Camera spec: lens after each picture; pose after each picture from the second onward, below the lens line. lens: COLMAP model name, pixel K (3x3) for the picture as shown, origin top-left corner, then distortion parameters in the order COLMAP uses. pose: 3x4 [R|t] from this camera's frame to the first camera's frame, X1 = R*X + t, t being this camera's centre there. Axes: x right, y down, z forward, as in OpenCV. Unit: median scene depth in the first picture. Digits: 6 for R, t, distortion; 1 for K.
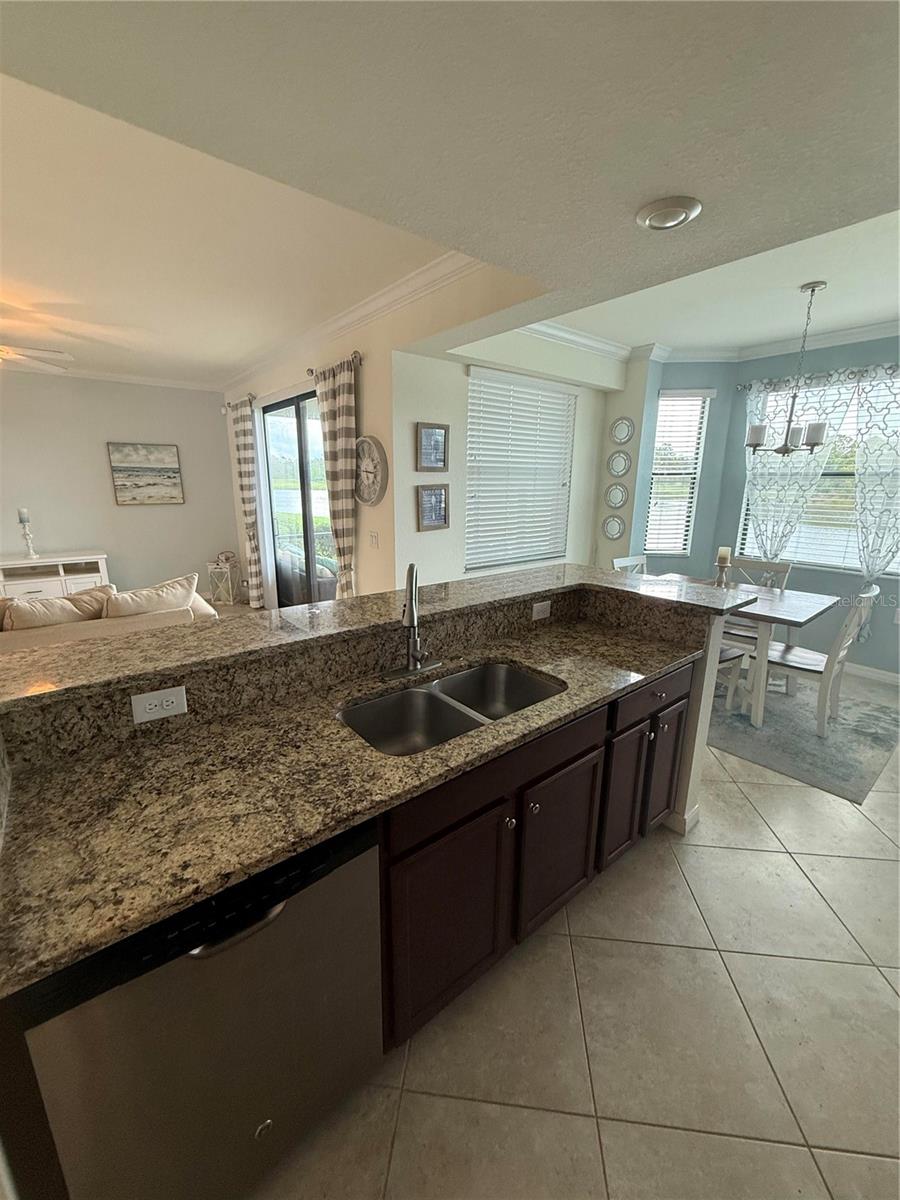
lens RADIAL K [[484.0, 0, 450.2], [0, 484.0, 599.3], [0, 0, 1]] dist [-0.000999, -0.000192]
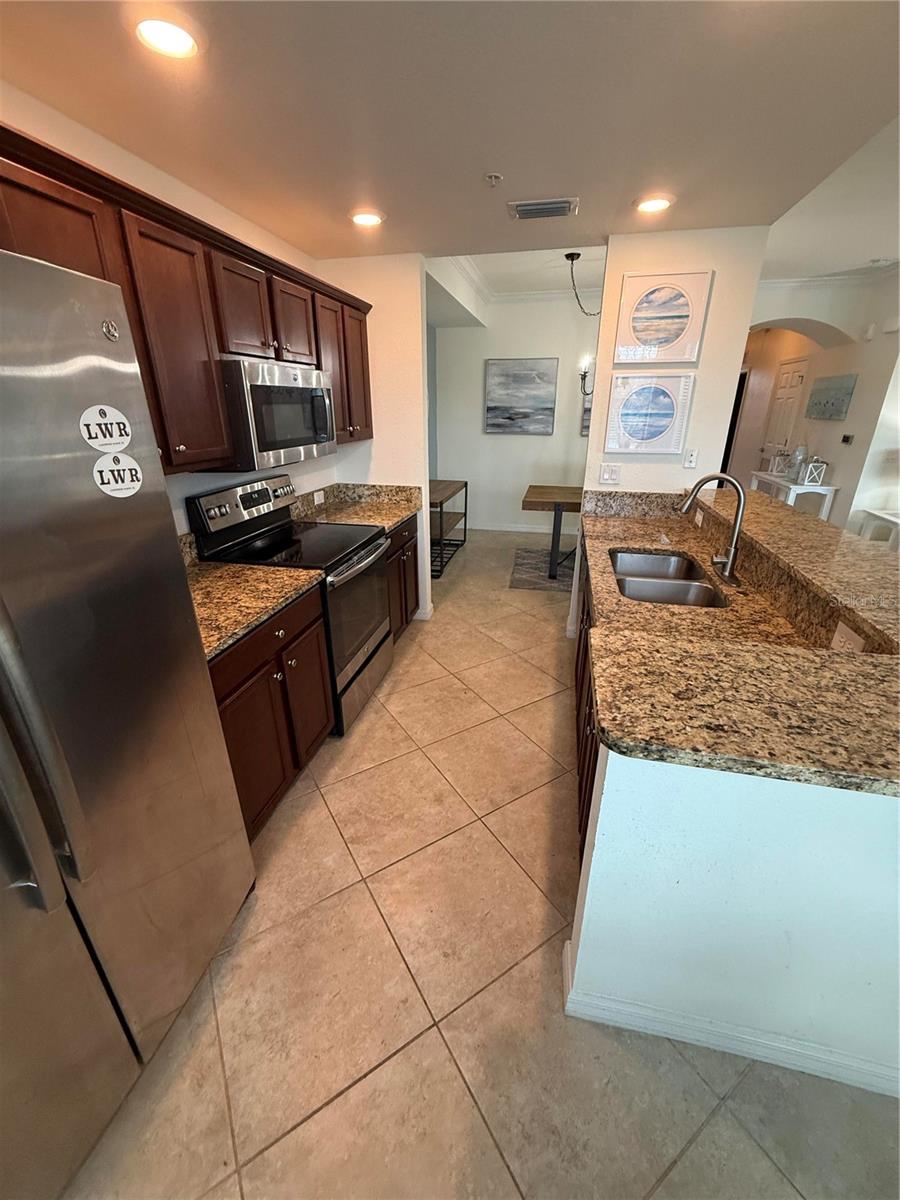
lens RADIAL K [[484.0, 0, 451.1], [0, 484.0, 599.8], [0, 0, 1]] dist [-0.000999, -0.000192]
pose [[-0.780305, 0.228102, -0.582318, 1.132724], [-0.157360, 0.829548, 0.535806, -0.326140], [0.605279, 0.509725, -0.611406, 1.354189]]
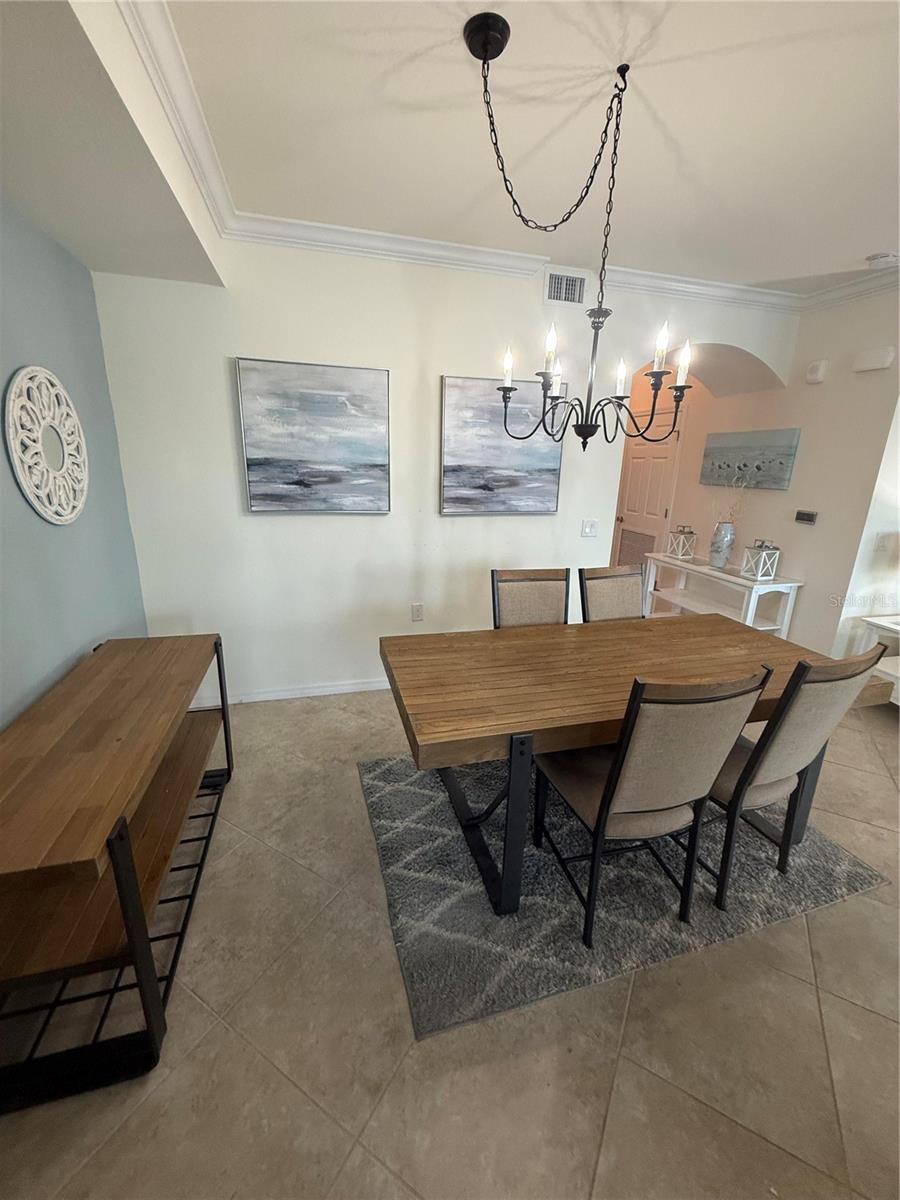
lens RADIAL K [[484.0, 0, 452.0], [0, 484.0, 597.9], [0, 0, 1]] dist [-0.000999, -0.000192]
pose [[-0.398797, 0.234173, -0.886636, 0.593152], [-0.251631, 0.901793, 0.351357, -0.177734], [0.881840, 0.363225, -0.300708, 0.754025]]
